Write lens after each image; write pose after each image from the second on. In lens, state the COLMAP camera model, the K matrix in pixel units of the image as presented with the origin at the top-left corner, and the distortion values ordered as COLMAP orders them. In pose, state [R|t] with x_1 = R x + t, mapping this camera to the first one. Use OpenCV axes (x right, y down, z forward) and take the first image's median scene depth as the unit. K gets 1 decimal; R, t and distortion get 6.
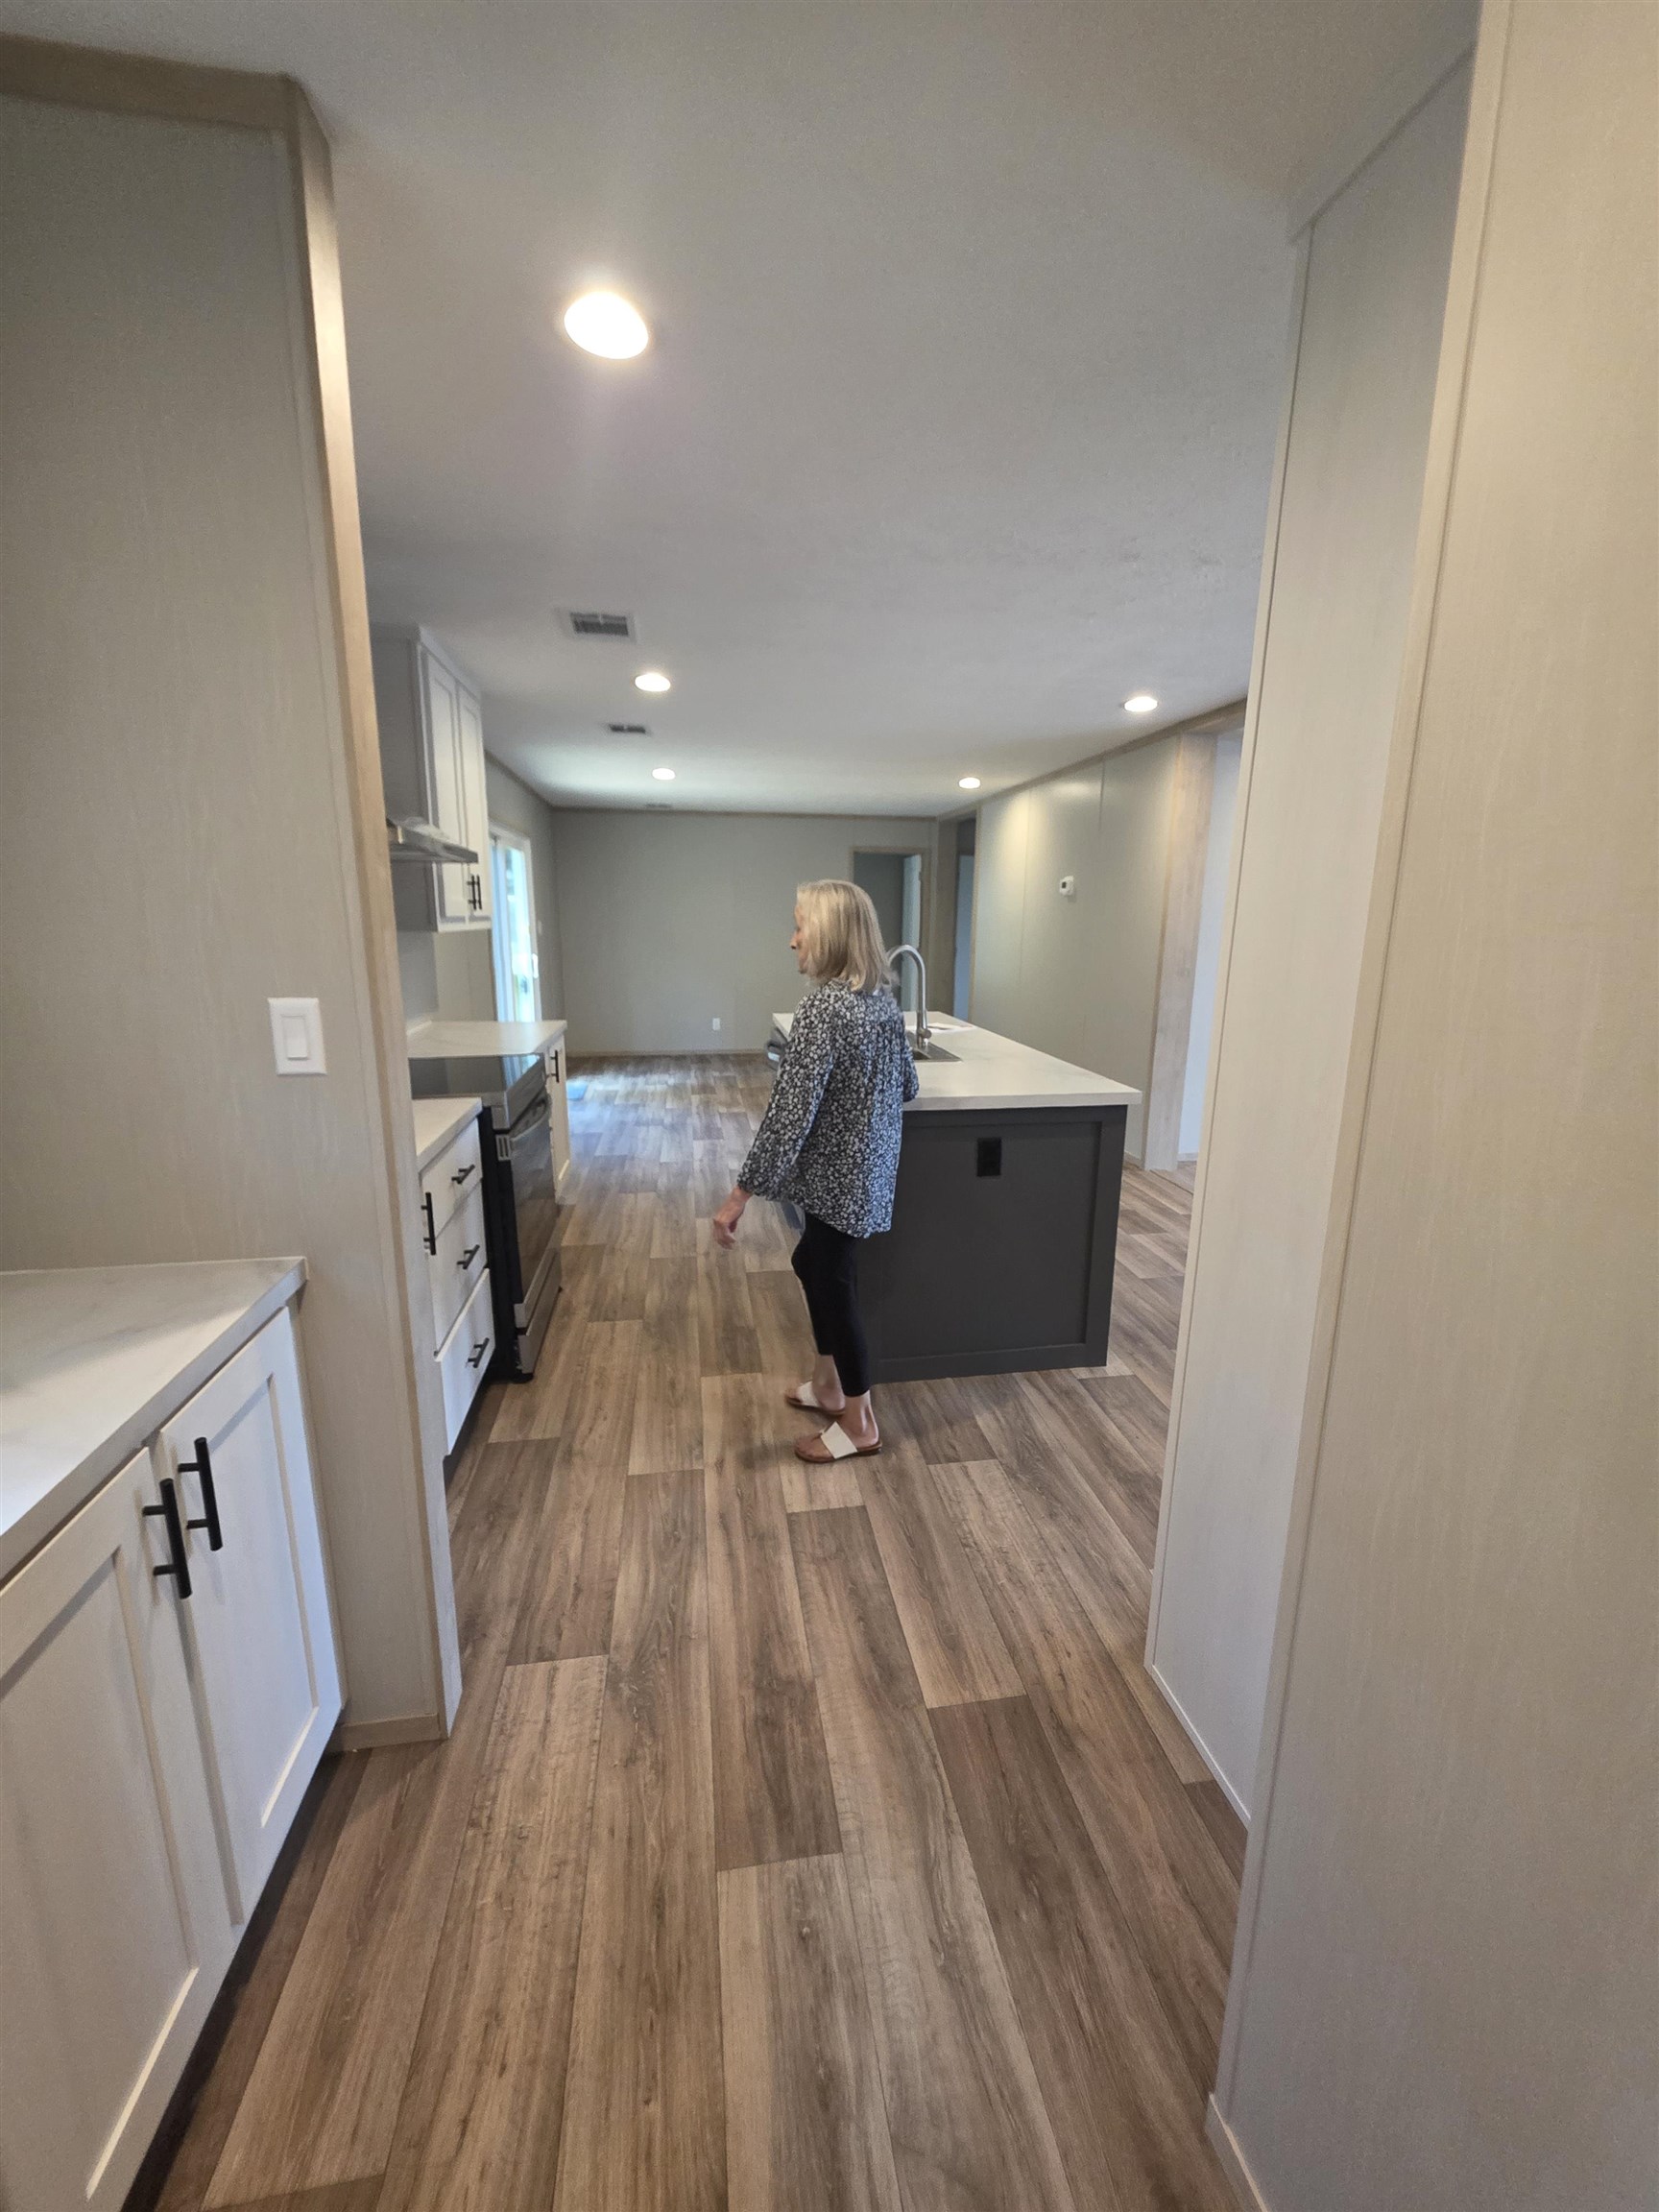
lens RADIAL K [[889.4, 0, 829.6], [0, 889.4, 1136.9], [0, 0, 1]] dist [0.003819, -0.000591]
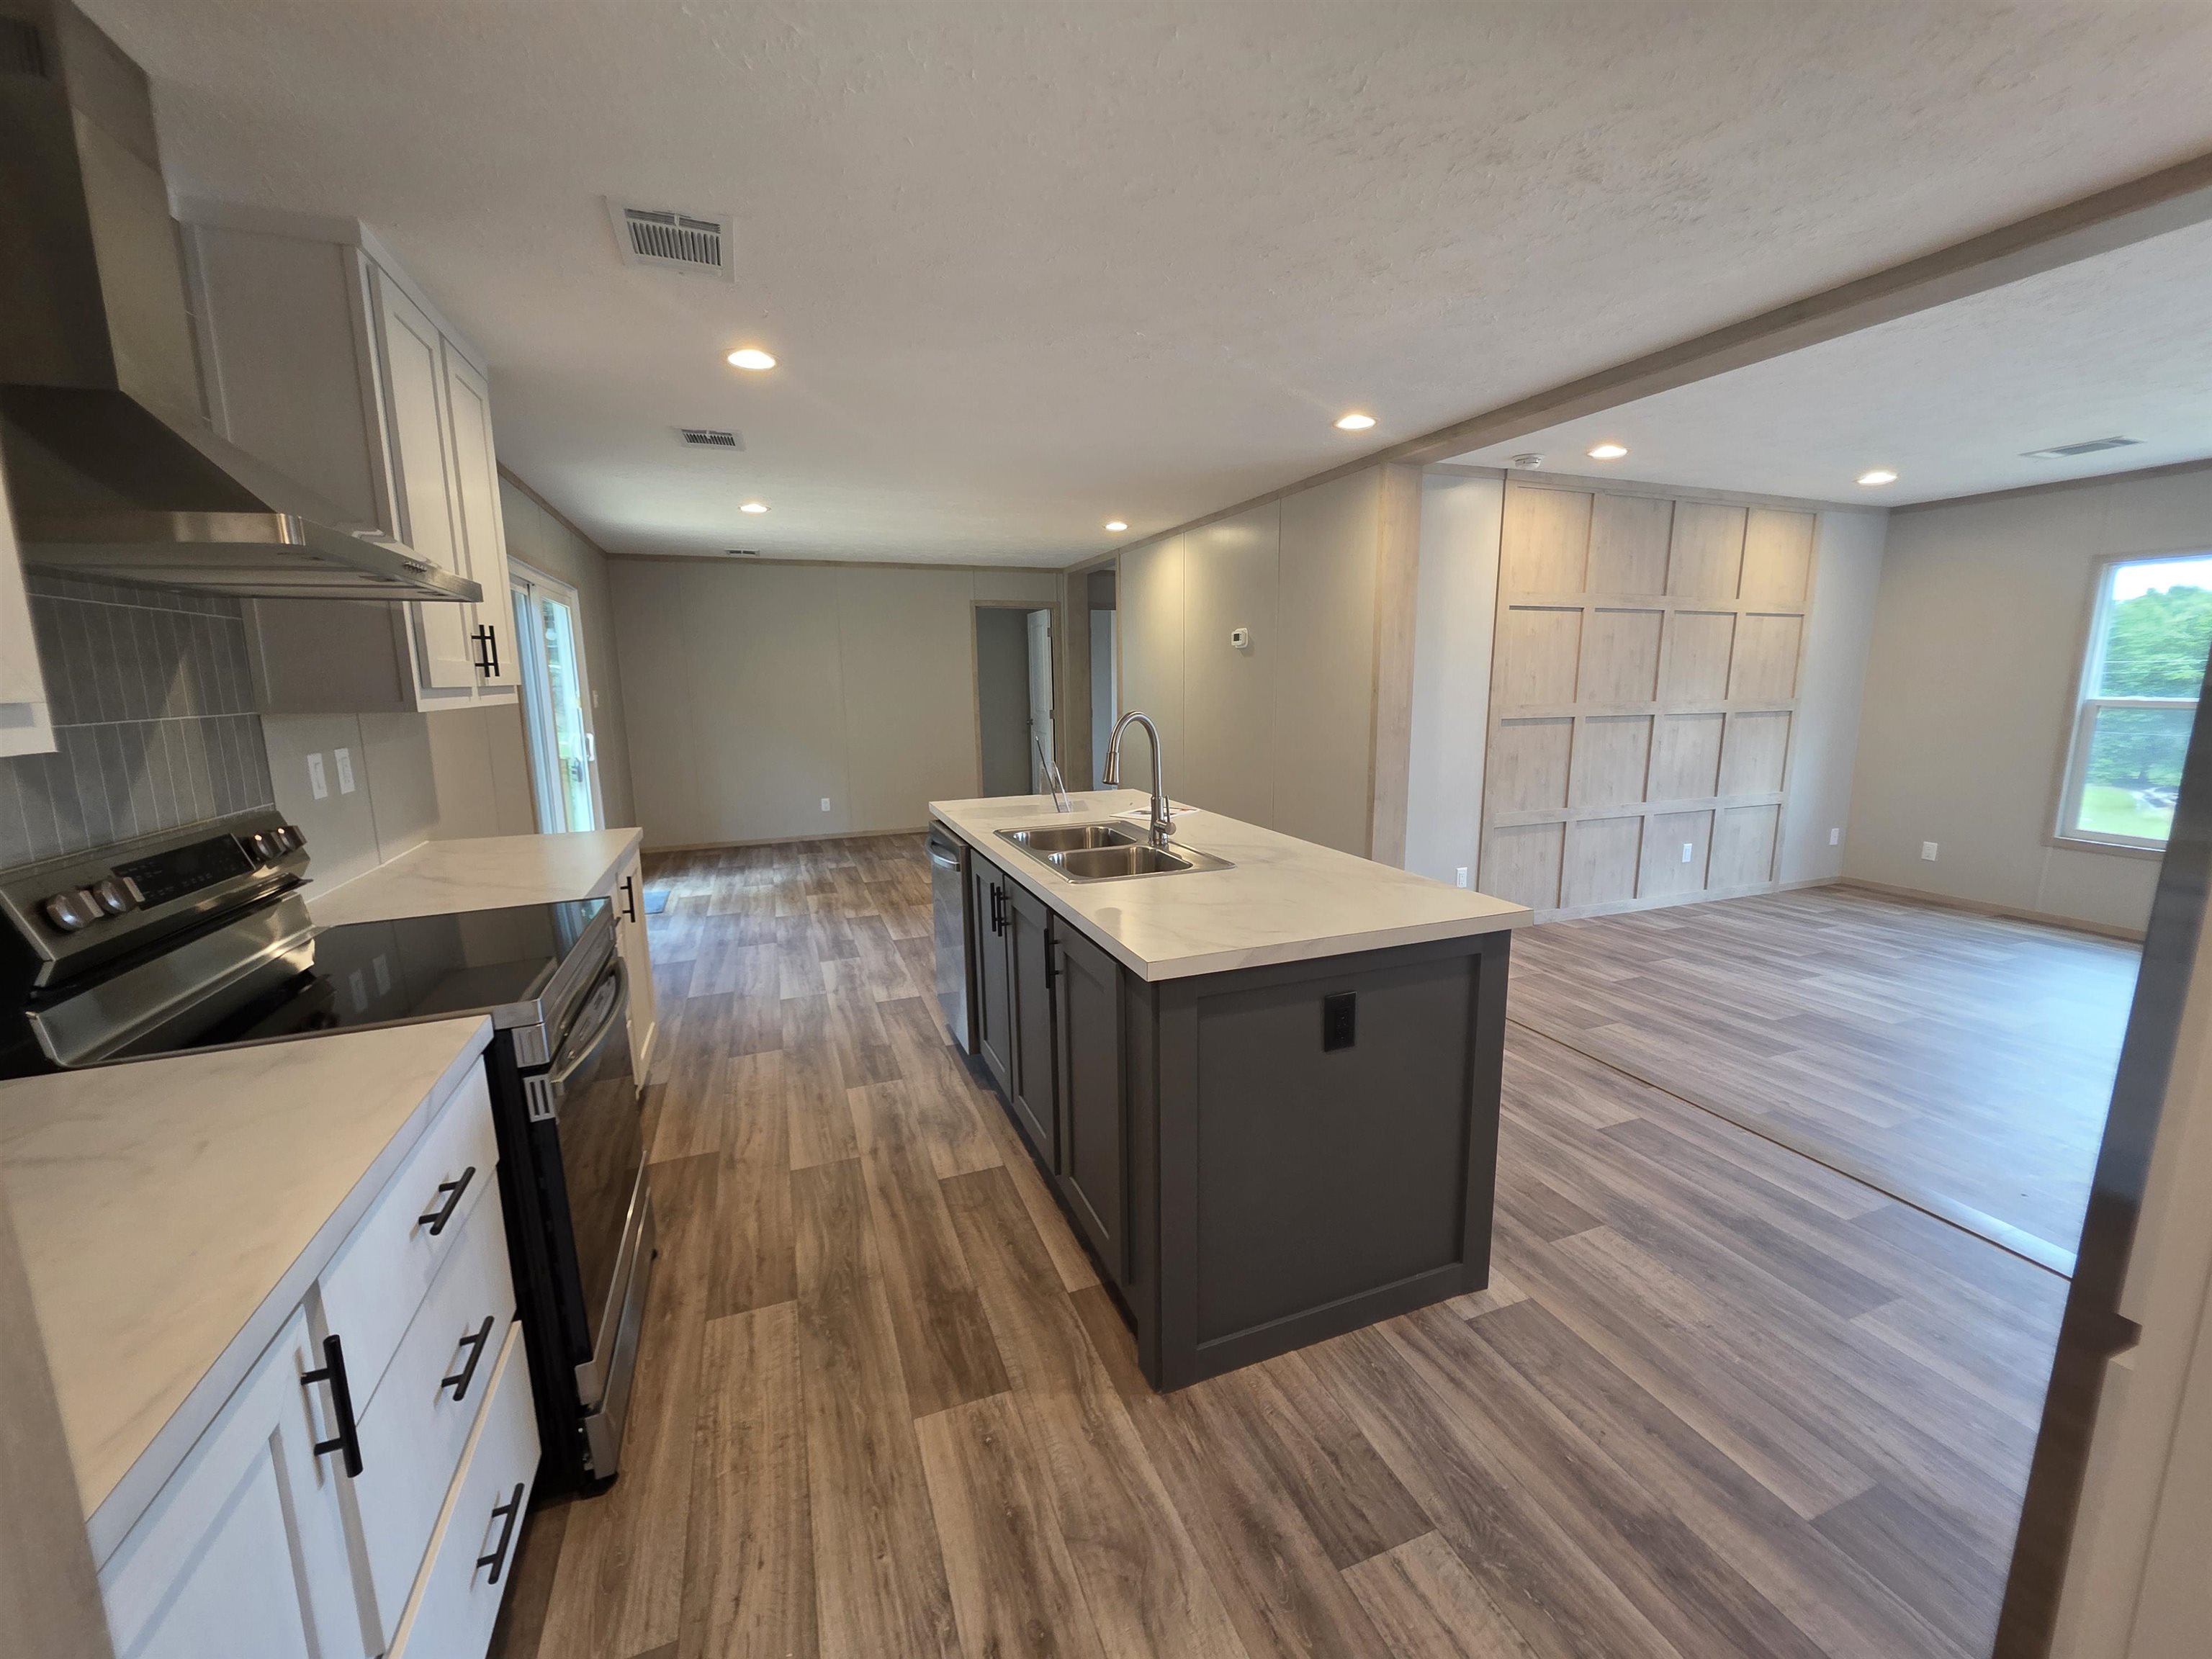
lens RADIAL K [[889.4, 0, 1106.9], [0, 889.4, 852.0], [0, 0, 1]] dist [0.003819, -0.000591]
pose [[0.978035, -0.058950, 0.199930, -0.090483], [0.068626, 0.996766, -0.041811, -0.067648], [-0.196819, 0.054613, 0.978918, 0.276672]]
